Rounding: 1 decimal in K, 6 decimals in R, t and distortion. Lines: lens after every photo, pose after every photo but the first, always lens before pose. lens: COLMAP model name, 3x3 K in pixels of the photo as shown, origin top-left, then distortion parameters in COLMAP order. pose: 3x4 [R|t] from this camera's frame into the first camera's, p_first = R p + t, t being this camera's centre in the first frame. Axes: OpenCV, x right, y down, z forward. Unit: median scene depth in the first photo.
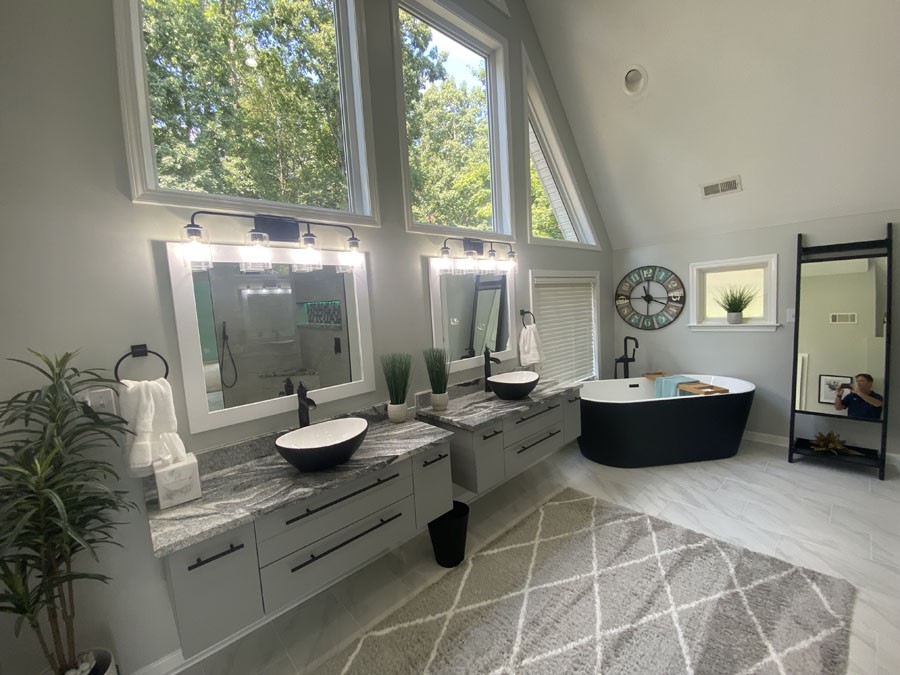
lens RADIAL K [[365.6, 0, 451.4], [0, 365.6, 337.8], [0, 0, 1]] dist [-0.014305, -0.001111]
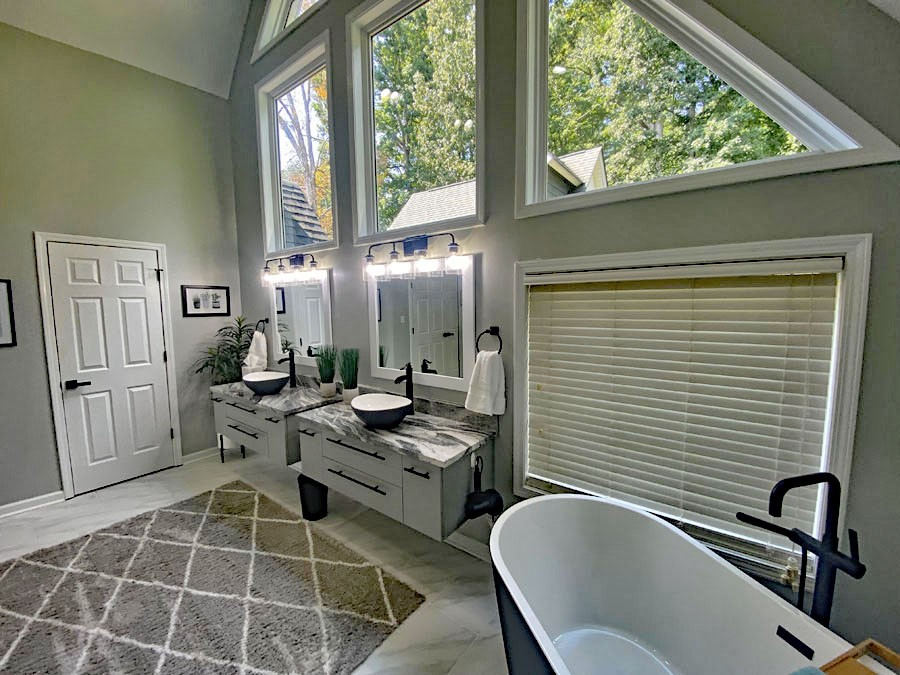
lens RADIAL K [[365.6, 0, 451.0], [0, 365.6, 336.9], [0, 0, 1]] dist [-0.014305, -0.001111]
pose [[0.189875, 0.152008, -0.969970, 0.983406], [-0.092838, 0.986295, 0.136393, -0.169858], [0.977409, 0.064153, 0.201385, 0.956176]]
